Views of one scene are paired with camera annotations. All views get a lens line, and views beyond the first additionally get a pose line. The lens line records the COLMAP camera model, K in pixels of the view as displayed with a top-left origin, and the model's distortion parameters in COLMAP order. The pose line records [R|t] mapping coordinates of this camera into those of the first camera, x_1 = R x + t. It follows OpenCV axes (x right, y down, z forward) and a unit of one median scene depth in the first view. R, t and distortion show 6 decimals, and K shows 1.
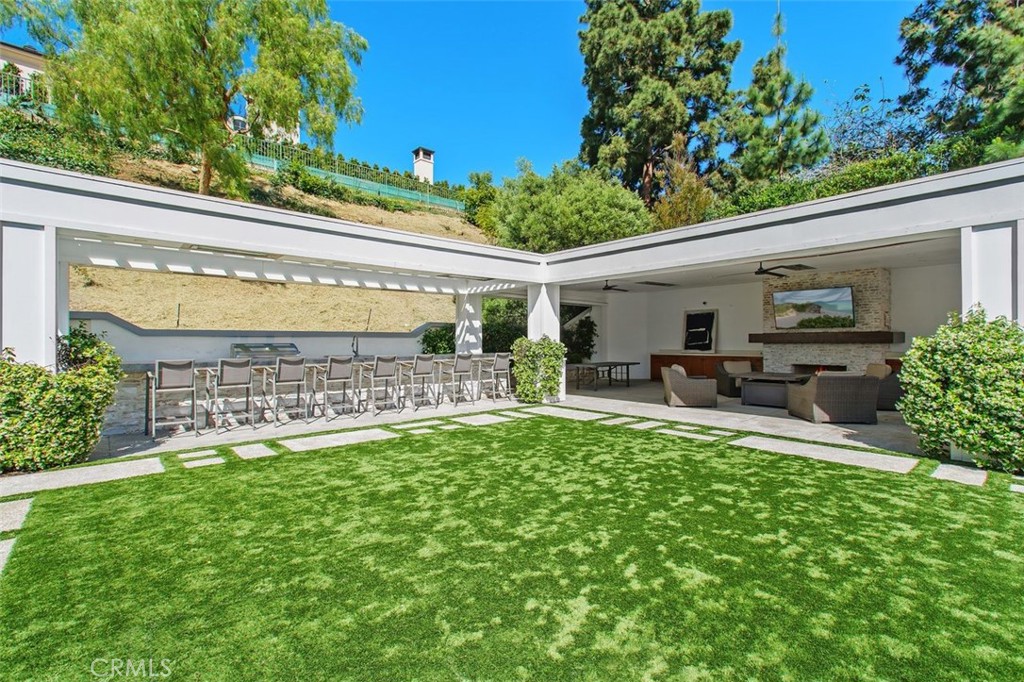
lens RADIAL K [[462.6, 0, 512.0], [0, 462.6, 341.0], [0, 0, 1]] dist [0.002128, 0.000649]
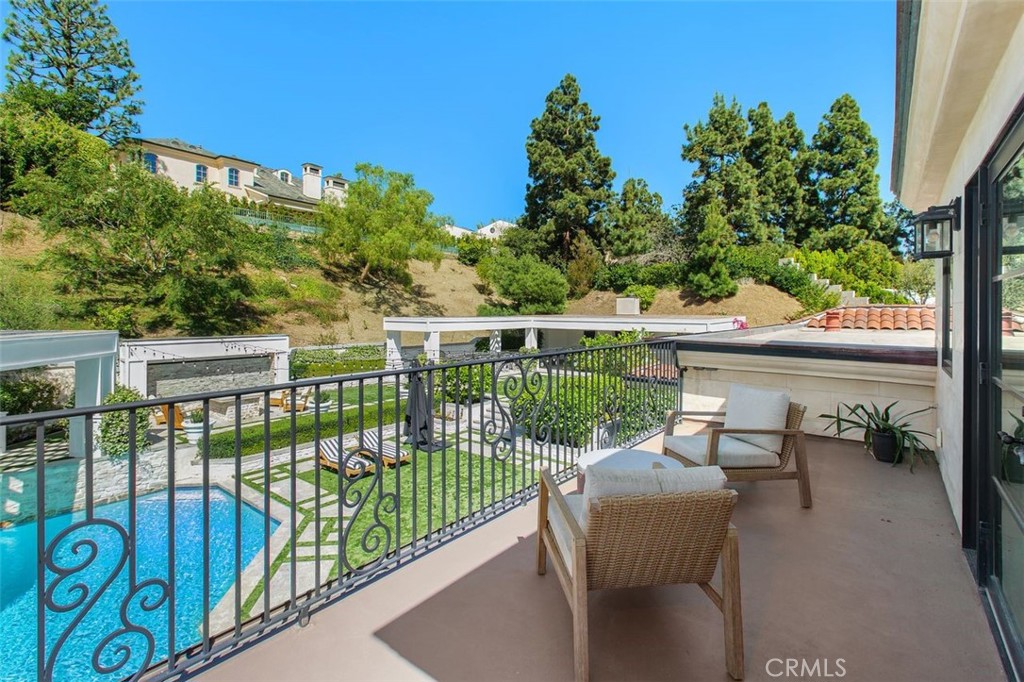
lens RADIAL K [[479.1, 0, 512.0], [0, 479.1, 341.0], [0, 0, 1]] dist [0.000788, 0.000143]
pose [[0.983196, -0.009247, 0.182318, -0.464276], [-0.001886, 0.998148, 0.060796, -0.179260], [-0.182543, -0.060119, 0.981358, -1.457672]]
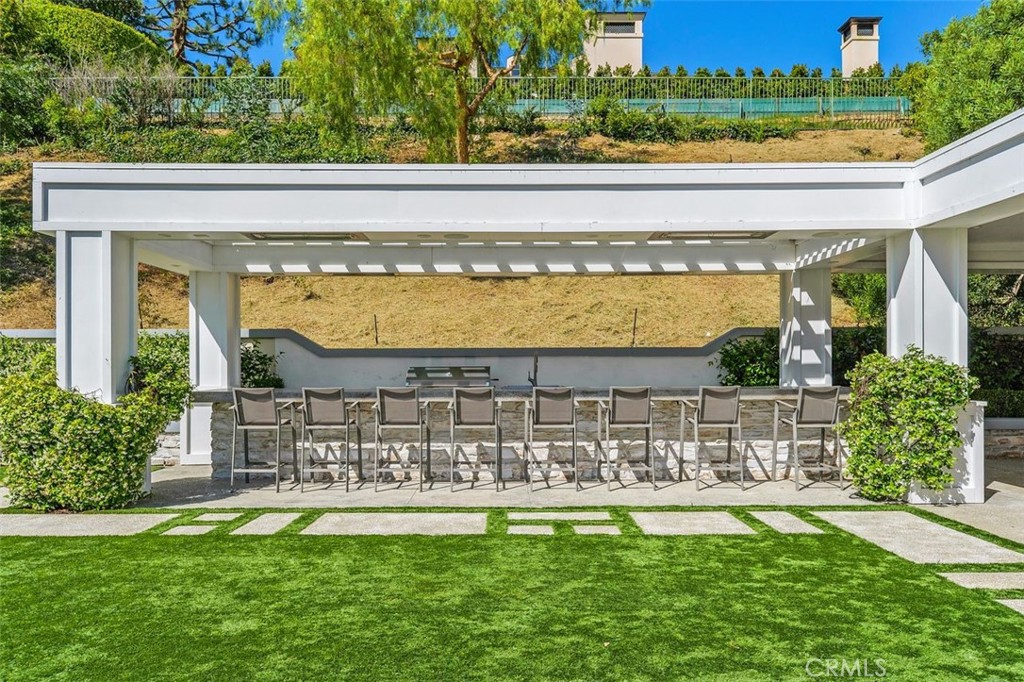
lens RADIAL K [[731.6, 0, 512.0], [0, 731.6, 341.0], [0, 0, 1]] dist [0.007578, 0.002317]
pose [[0.754594, -0.023678, -0.655765, 0.193491], [0.003948, 0.999495, -0.031546, 0.001771], [0.656181, 0.021215, 0.754306, 0.185032]]
